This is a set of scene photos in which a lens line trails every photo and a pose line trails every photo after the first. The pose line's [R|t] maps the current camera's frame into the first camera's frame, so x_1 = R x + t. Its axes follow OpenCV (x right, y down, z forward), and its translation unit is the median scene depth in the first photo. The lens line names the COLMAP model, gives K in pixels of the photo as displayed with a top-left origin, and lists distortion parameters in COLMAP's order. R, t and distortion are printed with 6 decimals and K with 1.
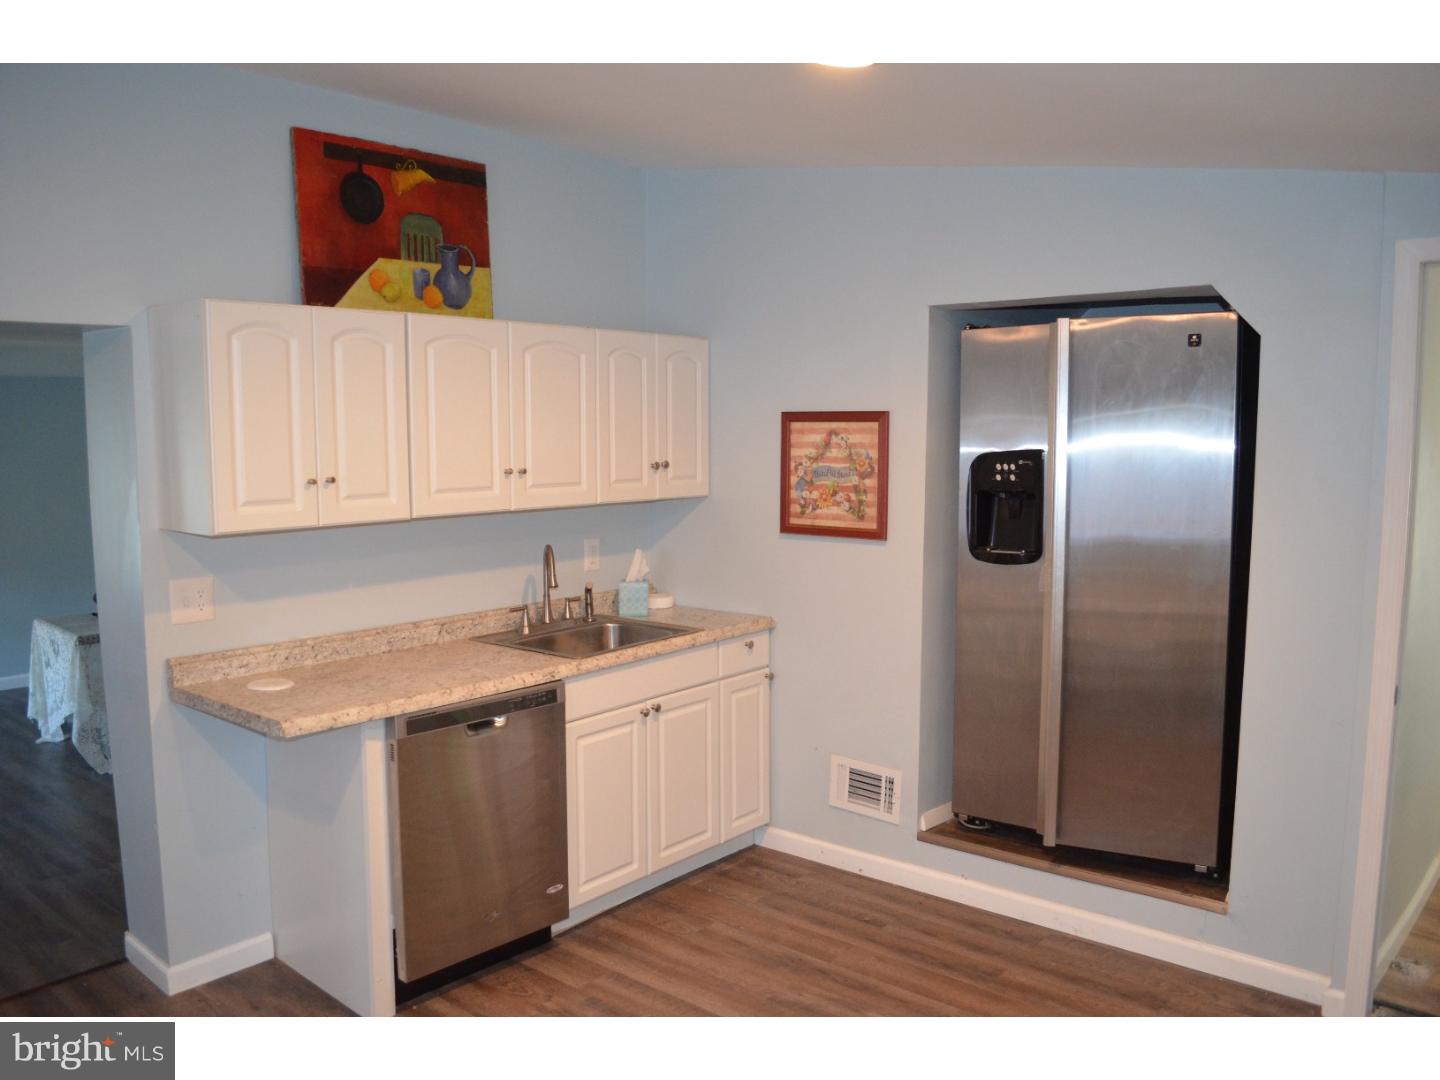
lens RADIAL K [[1197.7, 0, 720.0], [0, 1197.7, 540.0], [0, 0, 1]] dist [-0.075535, -0.003548]
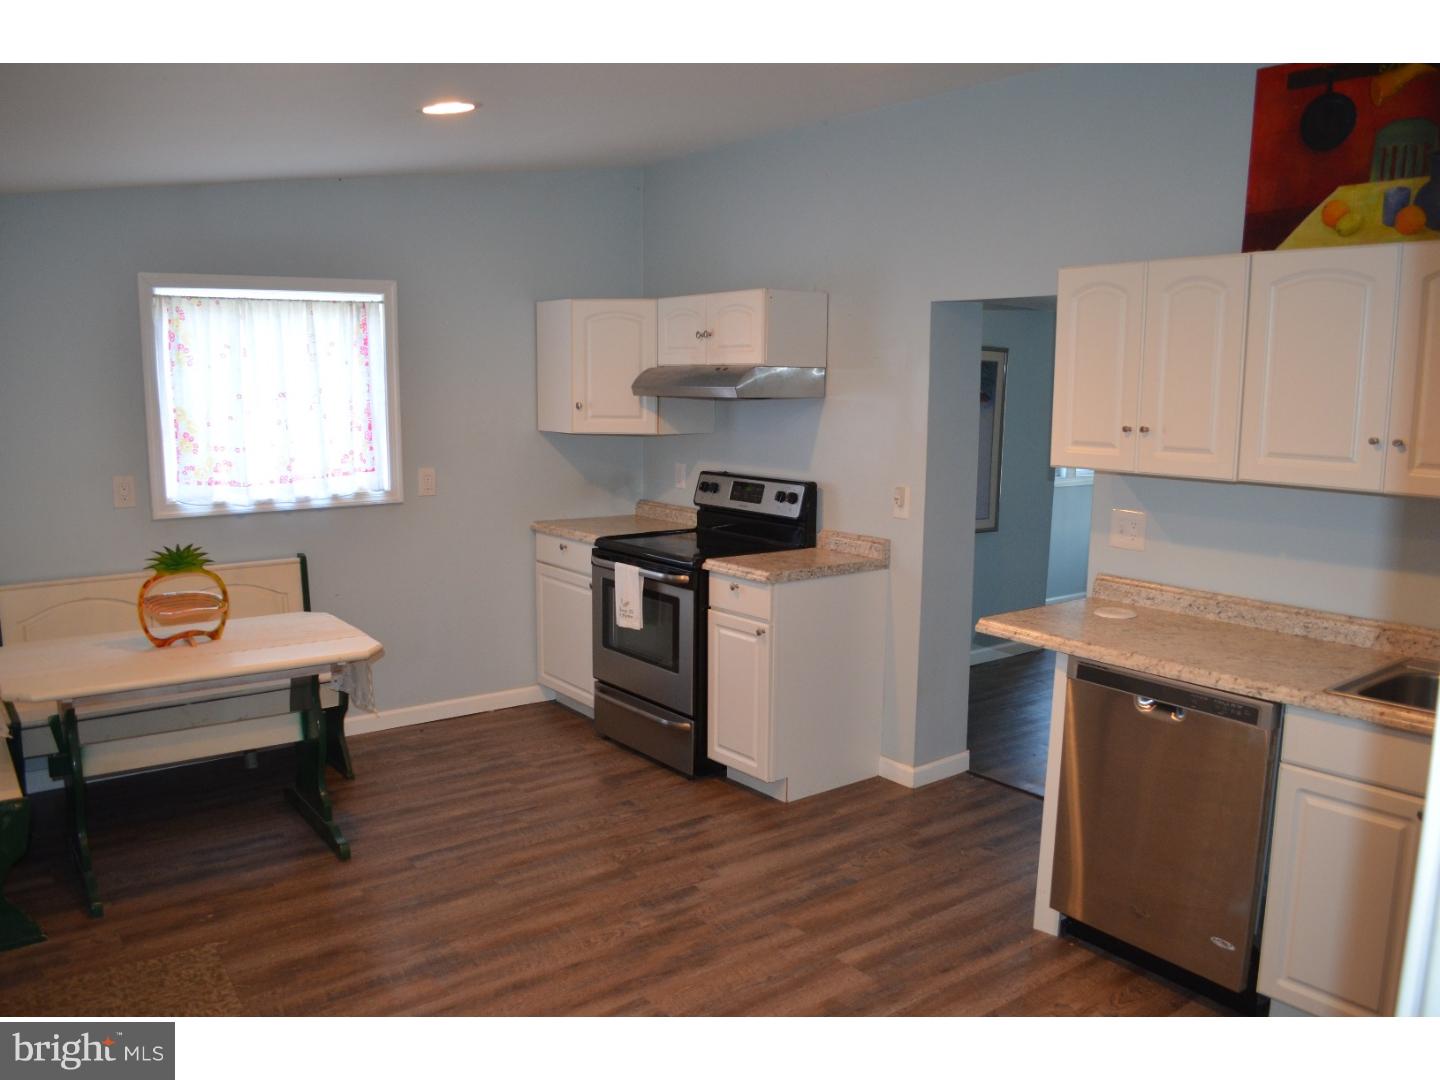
lens RADIAL K [[1197.7, 0, 720.0], [0, 1197.7, 540.0], [0, 0, 1]] dist [-0.075535, -0.003548]
pose [[-0.246135, 0.130194, -0.960452, 0.678324], [-0.103918, 0.981680, 0.159703, -0.073162], [0.963649, 0.139117, -0.228096, 0.797736]]
